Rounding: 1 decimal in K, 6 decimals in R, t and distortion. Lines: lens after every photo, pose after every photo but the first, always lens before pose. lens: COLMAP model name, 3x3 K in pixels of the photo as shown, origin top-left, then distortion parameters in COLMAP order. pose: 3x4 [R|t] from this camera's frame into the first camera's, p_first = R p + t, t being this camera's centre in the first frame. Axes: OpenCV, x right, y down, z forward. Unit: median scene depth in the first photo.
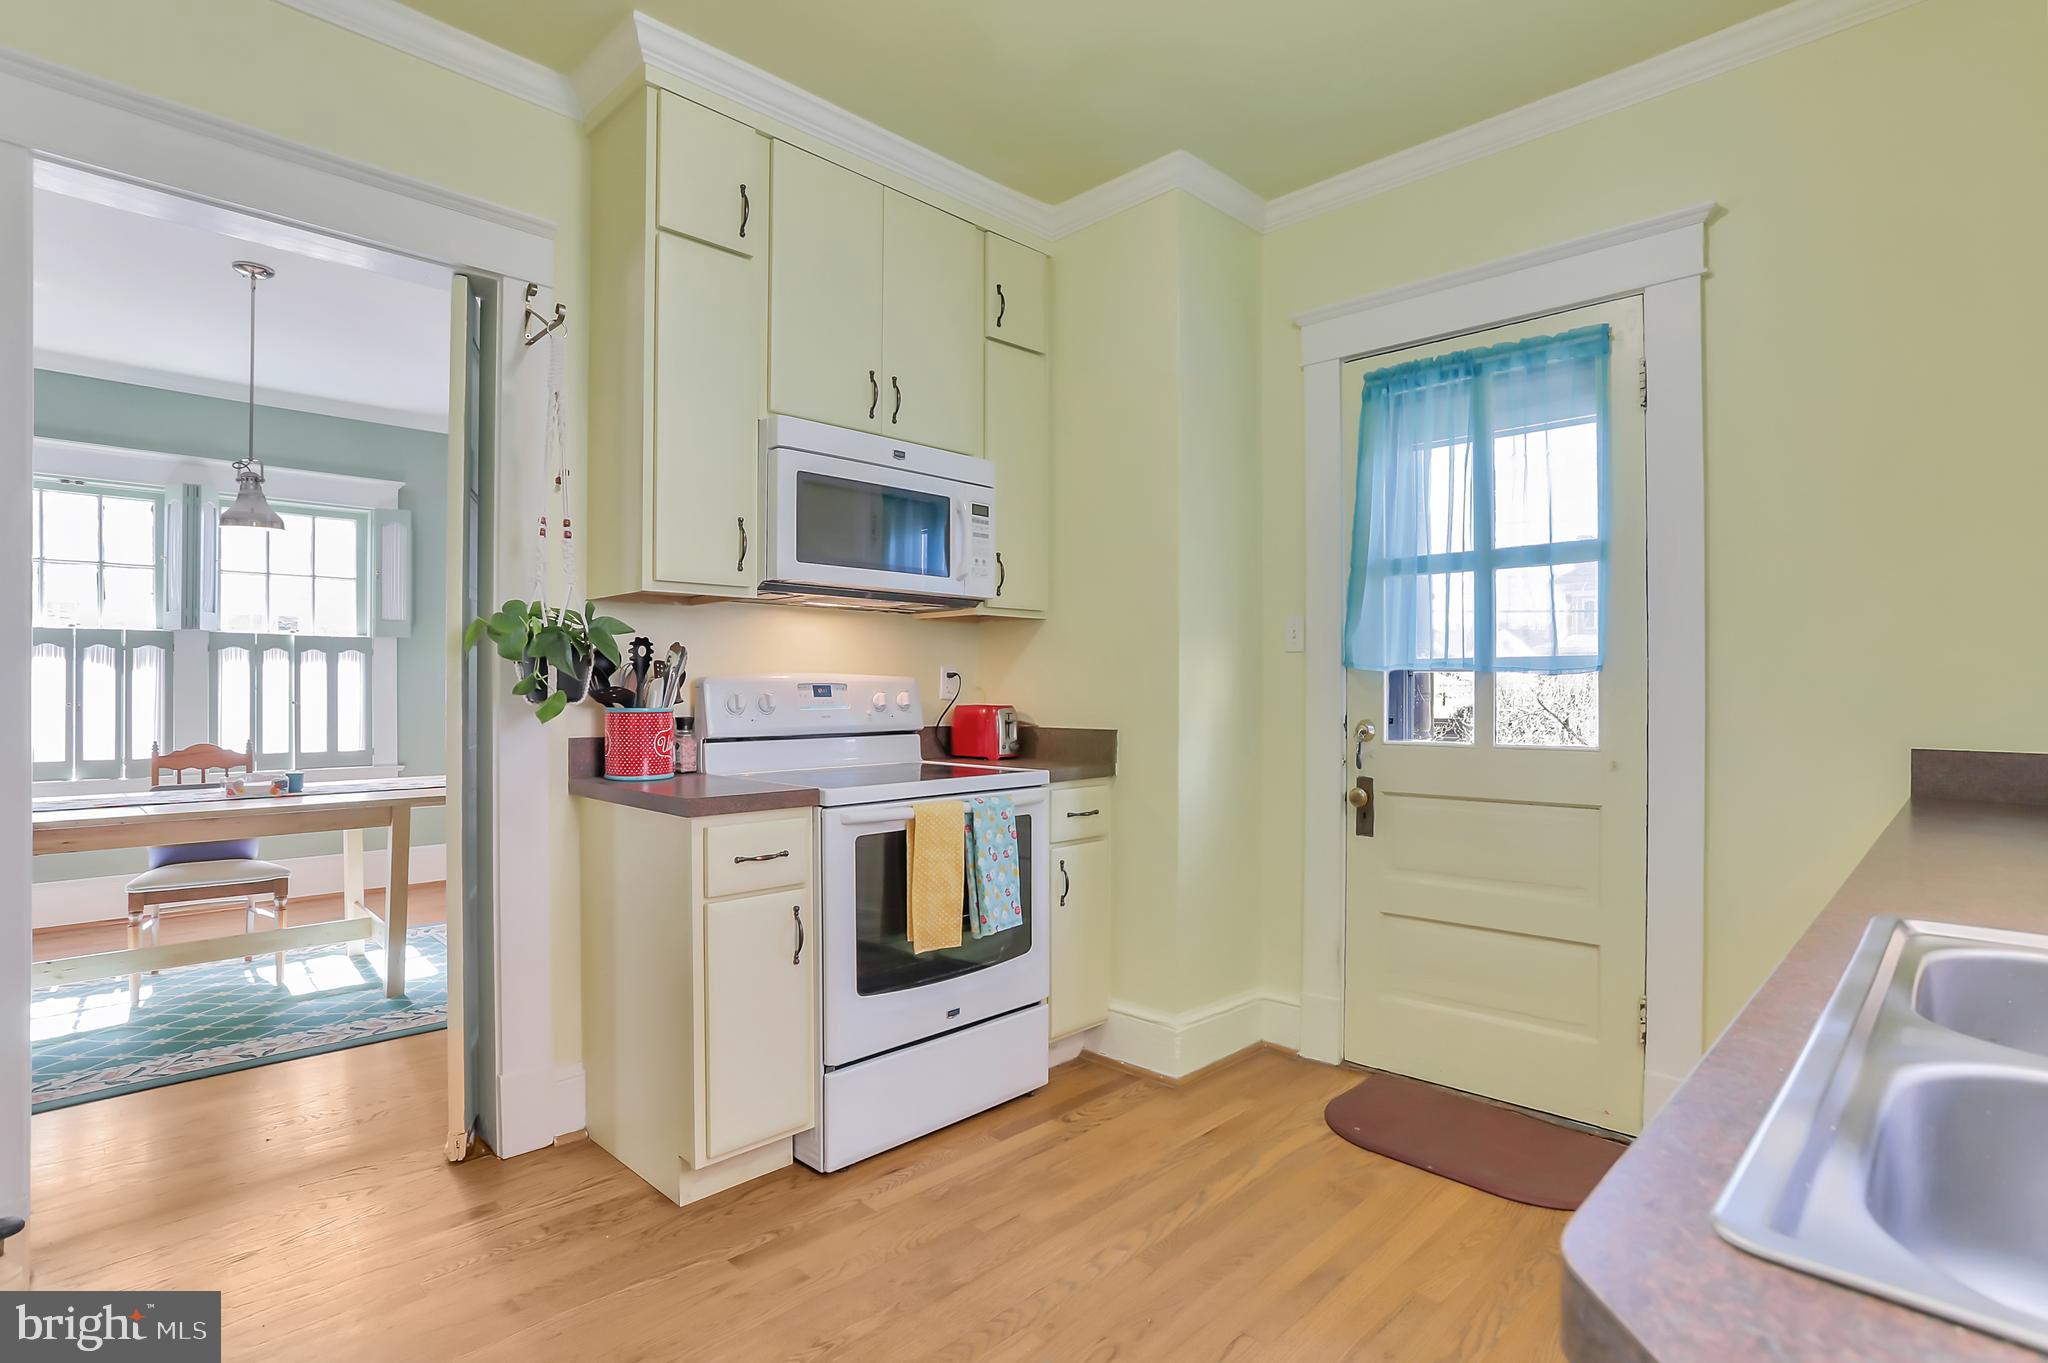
lens RADIAL K [[1000.8, 0, 1020.0], [0, 1000.8, 689.5], [0, 0, 1]] dist [-0.027258, 0.003970]
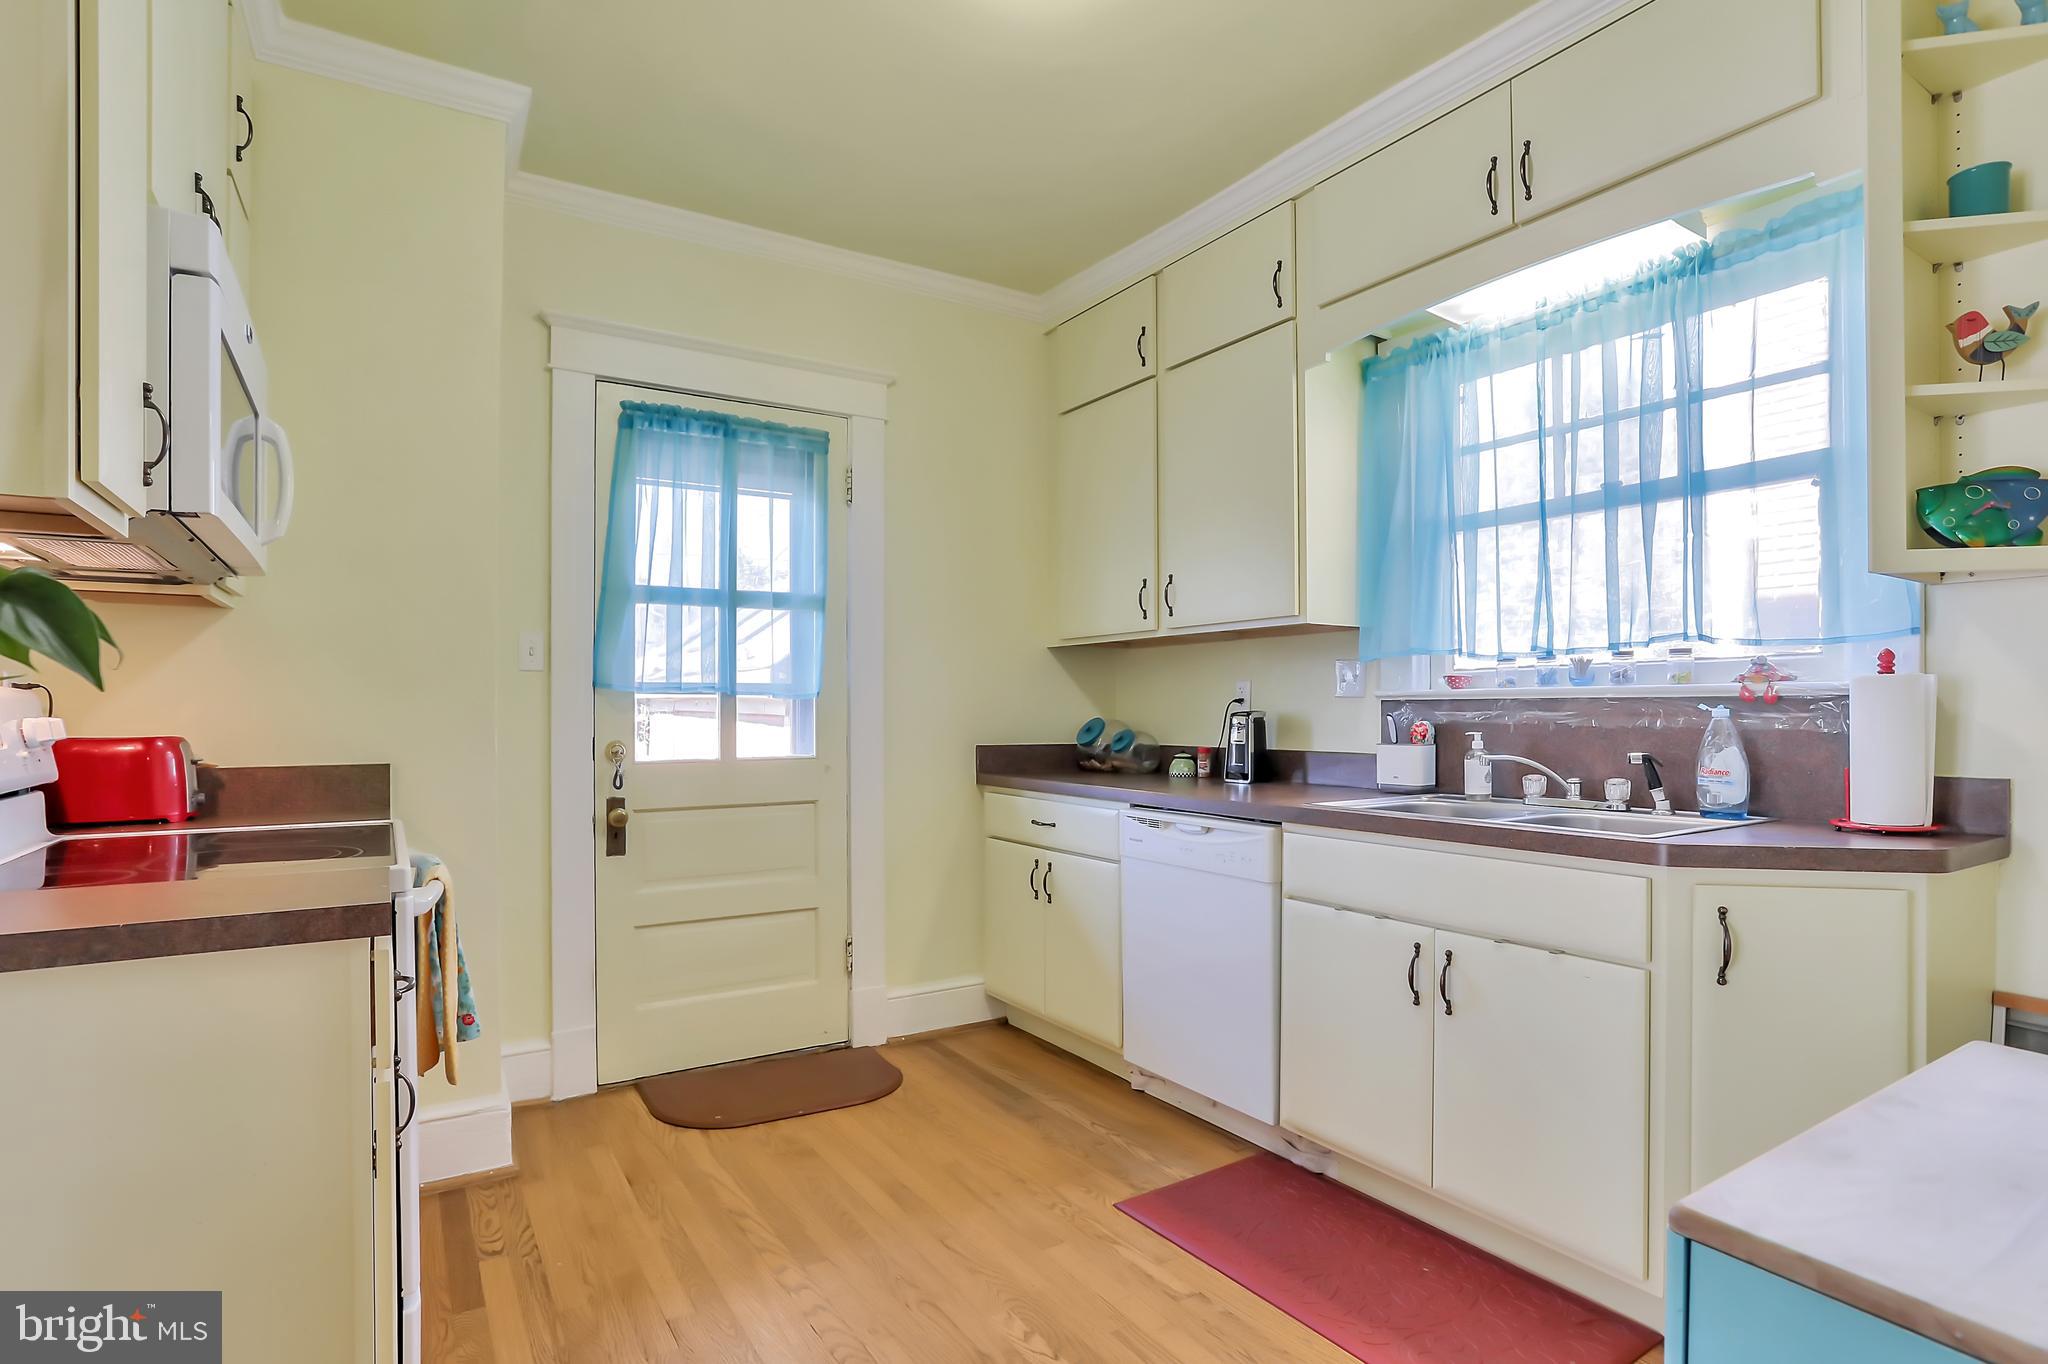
lens RADIAL K [[1033.6, 0, 1006.8], [0, 1033.6, 715.8], [0, 0, 1]] dist [-0.025311, 0.000366]
pose [[0.257039, -0.005982, 0.966383, -0.627770], [0.005433, 0.999974, 0.004745, 0.002619], [-0.966386, 0.004030, 0.257065, 0.391093]]
